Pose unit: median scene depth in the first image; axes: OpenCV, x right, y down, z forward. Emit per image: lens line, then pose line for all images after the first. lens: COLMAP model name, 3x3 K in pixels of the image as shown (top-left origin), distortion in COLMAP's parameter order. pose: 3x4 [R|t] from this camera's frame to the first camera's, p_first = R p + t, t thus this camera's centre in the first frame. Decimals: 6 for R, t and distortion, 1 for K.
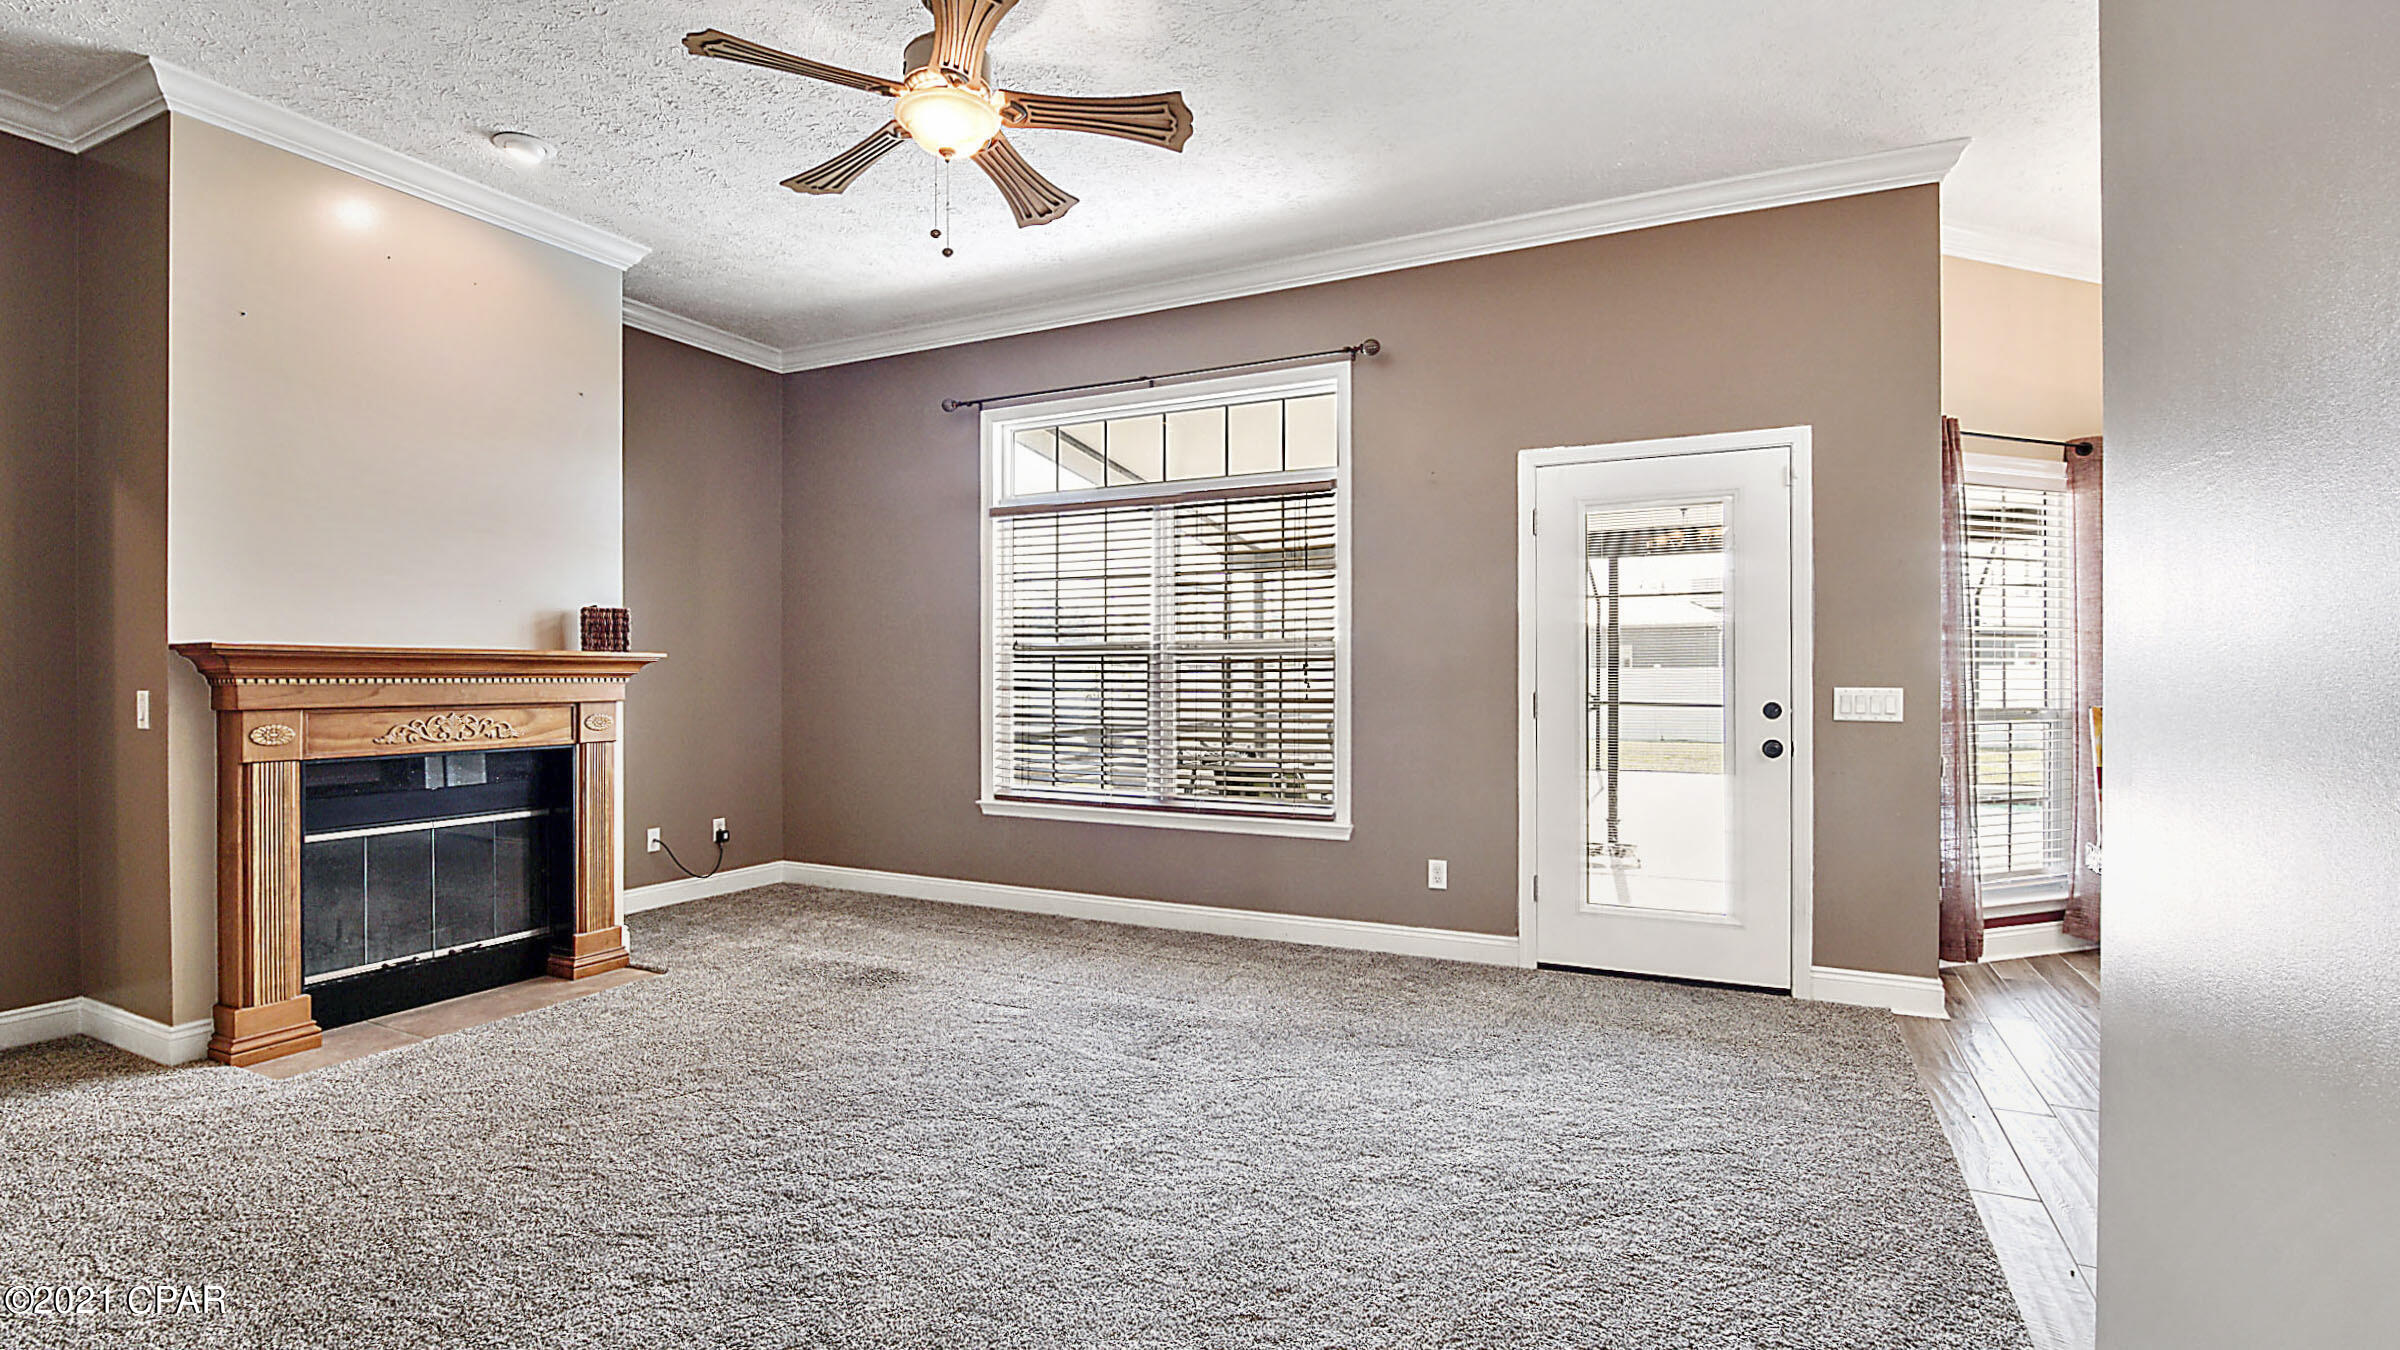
lens RADIAL K [[1090.0, 0, 1188.1], [0, 1090.0, 673.4], [0, 0, 1]] dist [-0.017307, 0.000214]
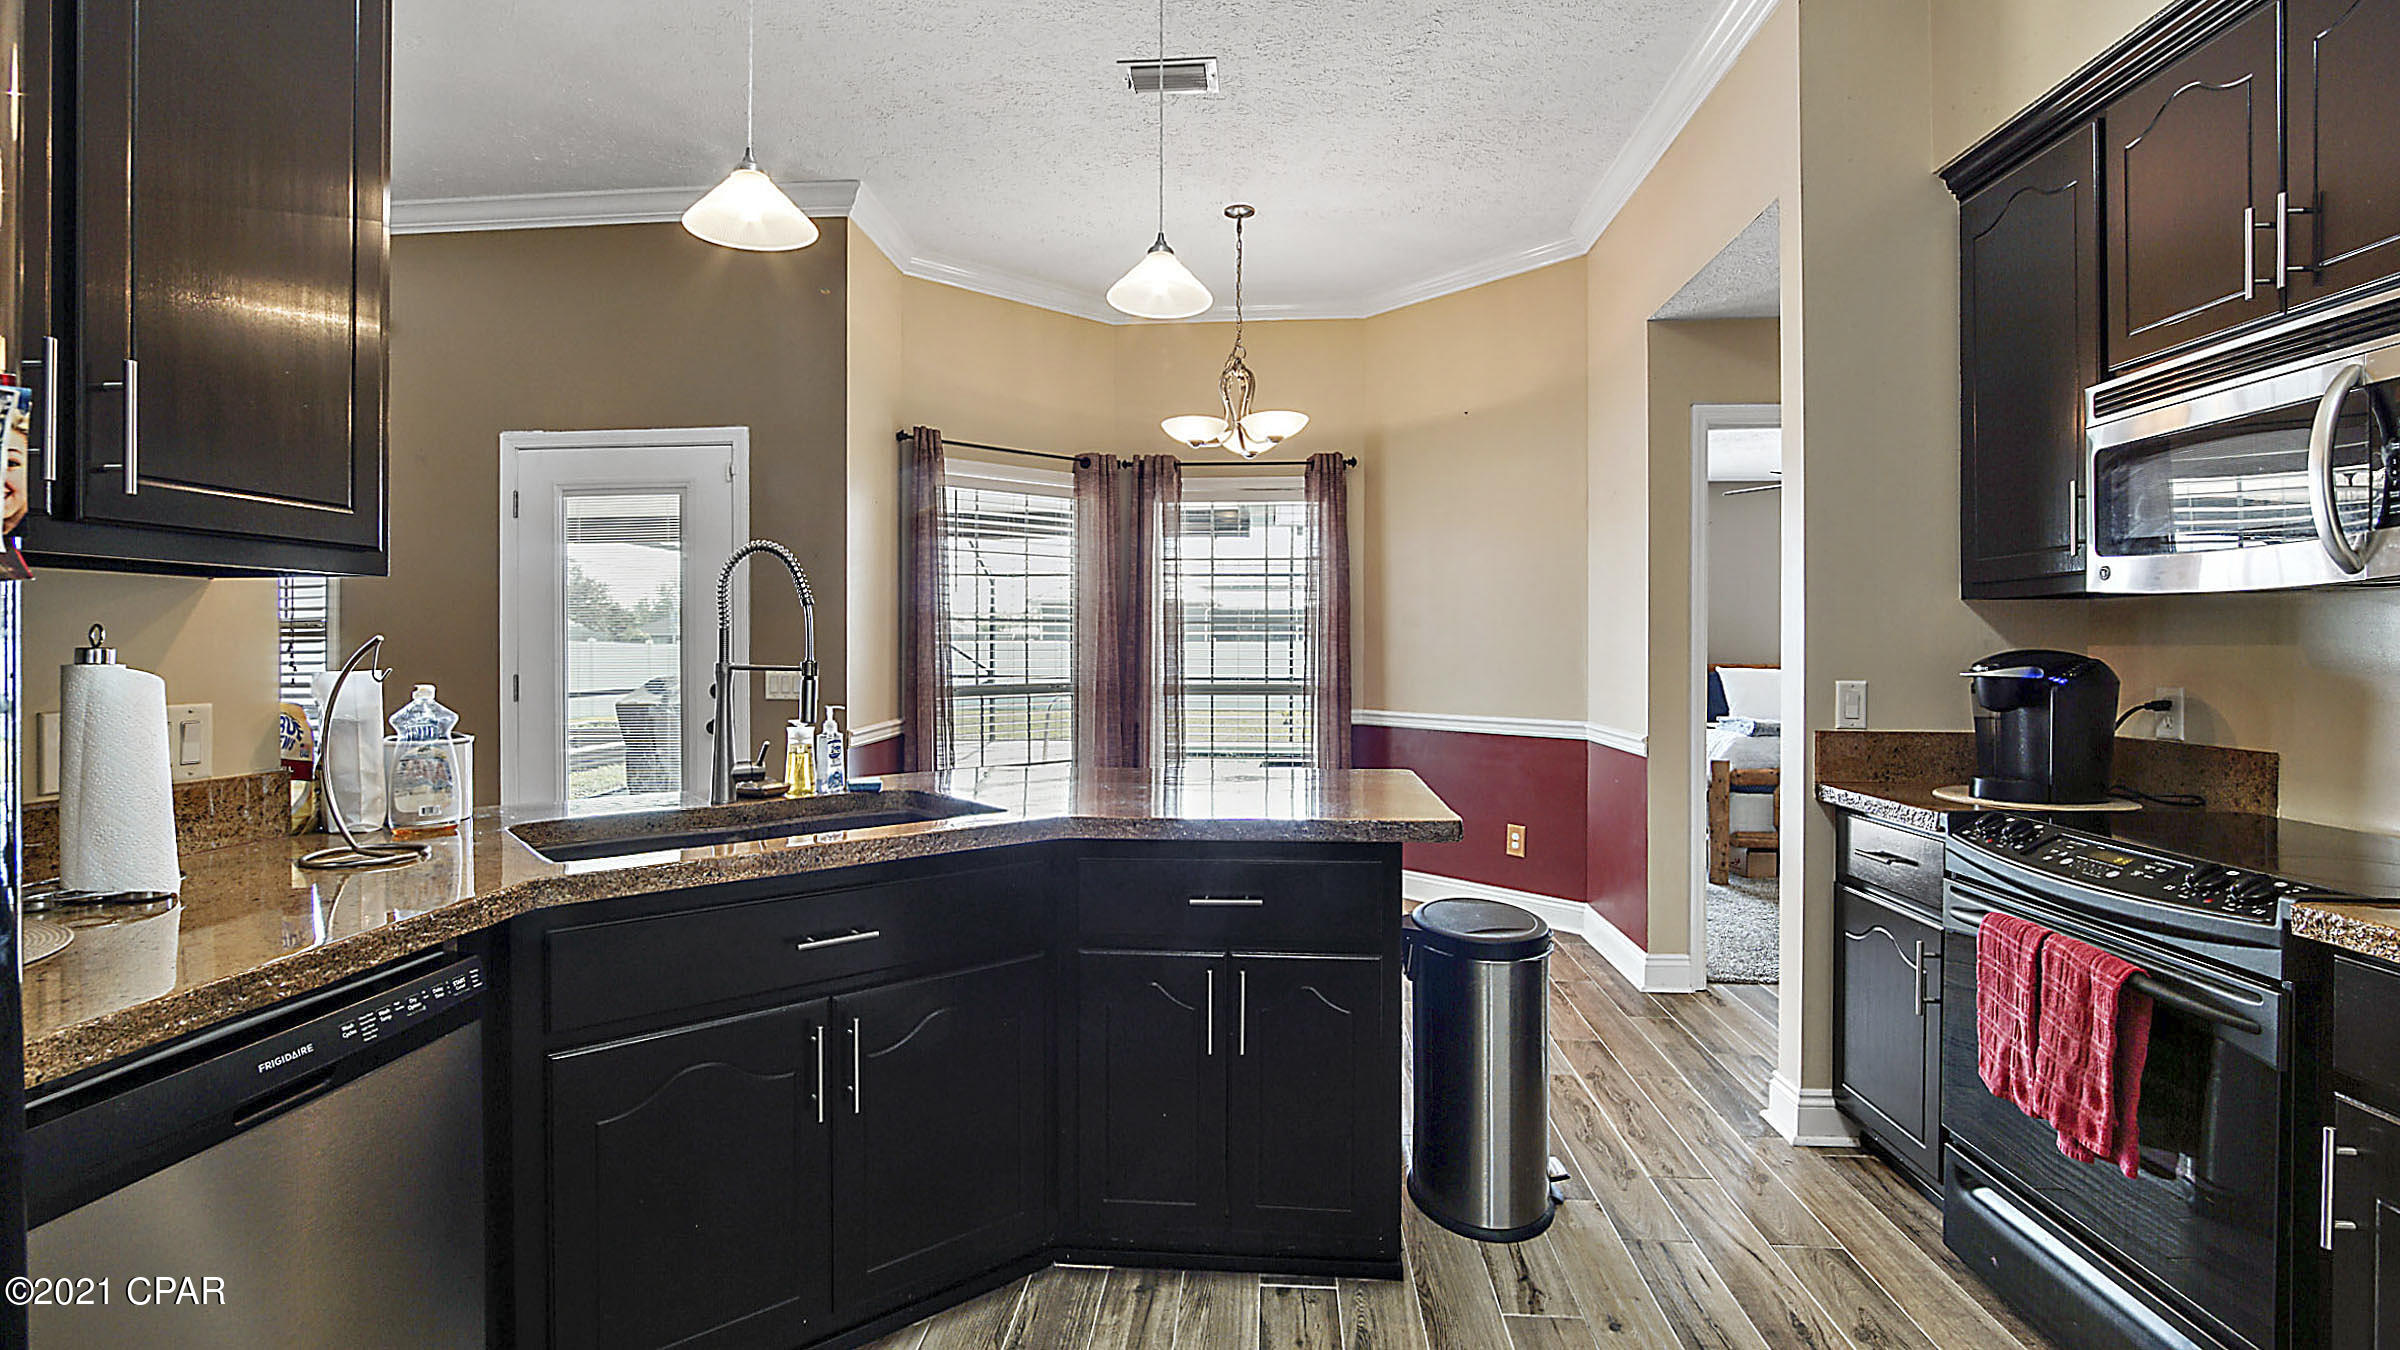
lens RADIAL K [[1071.5, 0, 1187.6], [0, 1071.5, 648.4], [0, 0, 1]] dist [-0.020815, -0.000235]
pose [[0.926812, -0.000131, 0.375526, 0.567882], [0.000091, 1.000000, 0.000124, -0.007622], [-0.375526, -0.000081, 0.926812, -0.147637]]
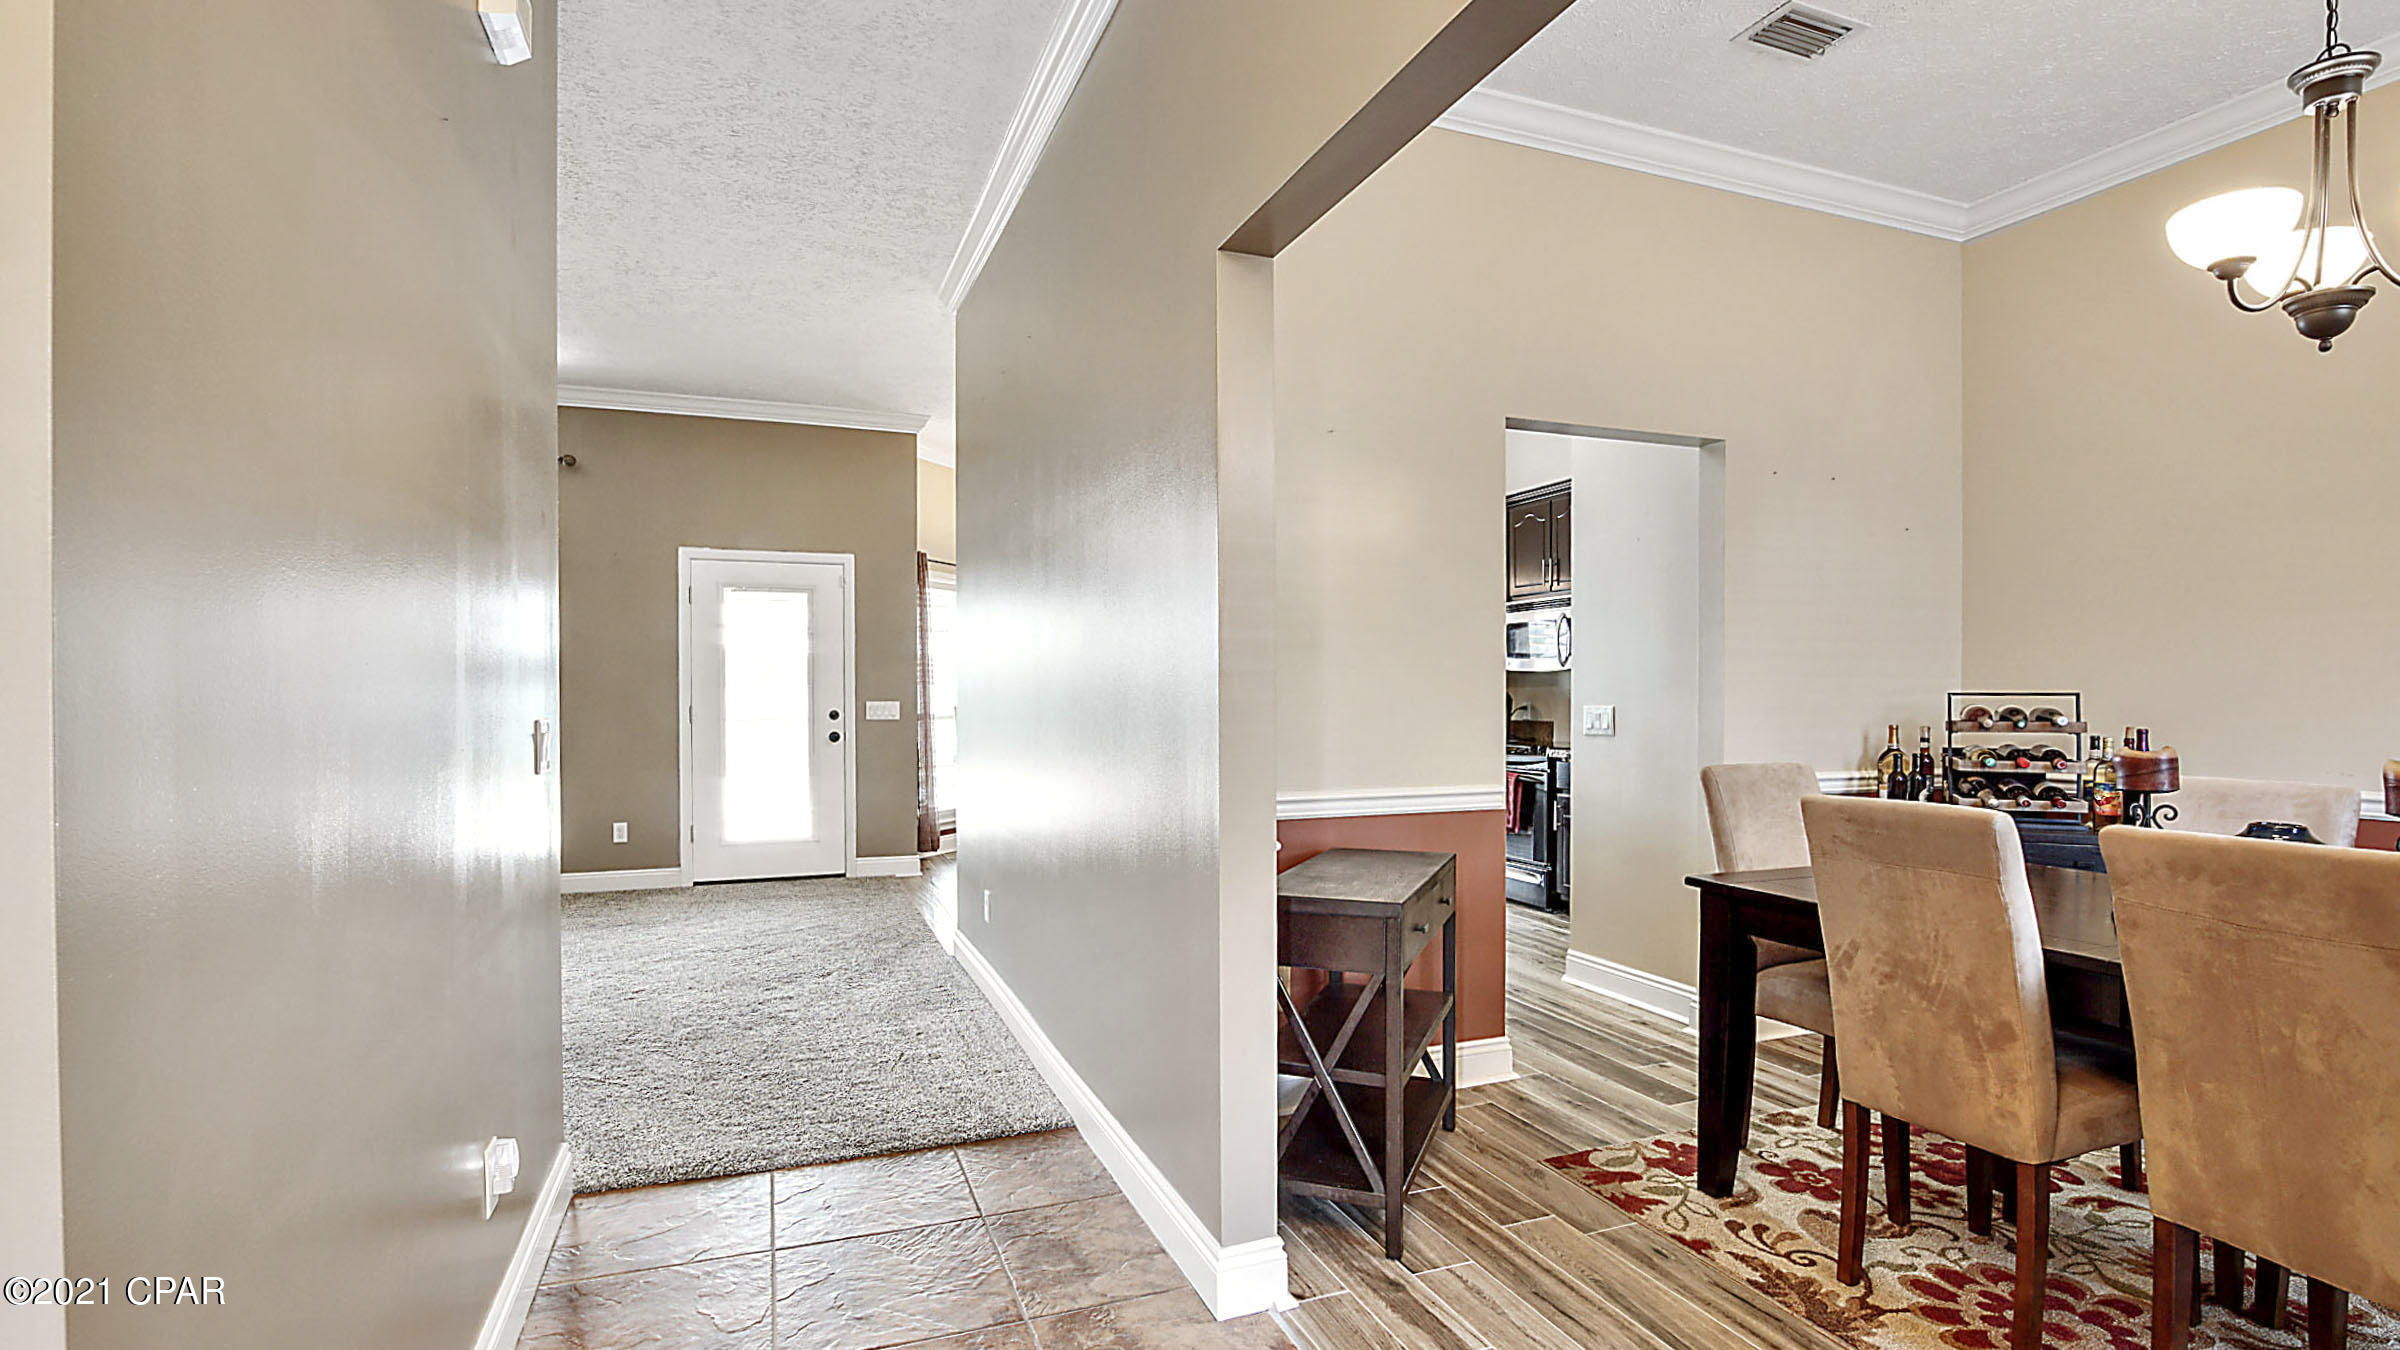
lens RADIAL K [[1101.9, 0, 1175.5], [0, 1101.9, 702.6], [0, 0, 1]] dist [-0.002063, 0.000036]
pose [[0.679025, -0.006318, 0.734088, -0.382168], [0.000462, 0.999966, 0.008179, -0.000032], [-0.734115, -0.005214, 0.679005, -0.595785]]
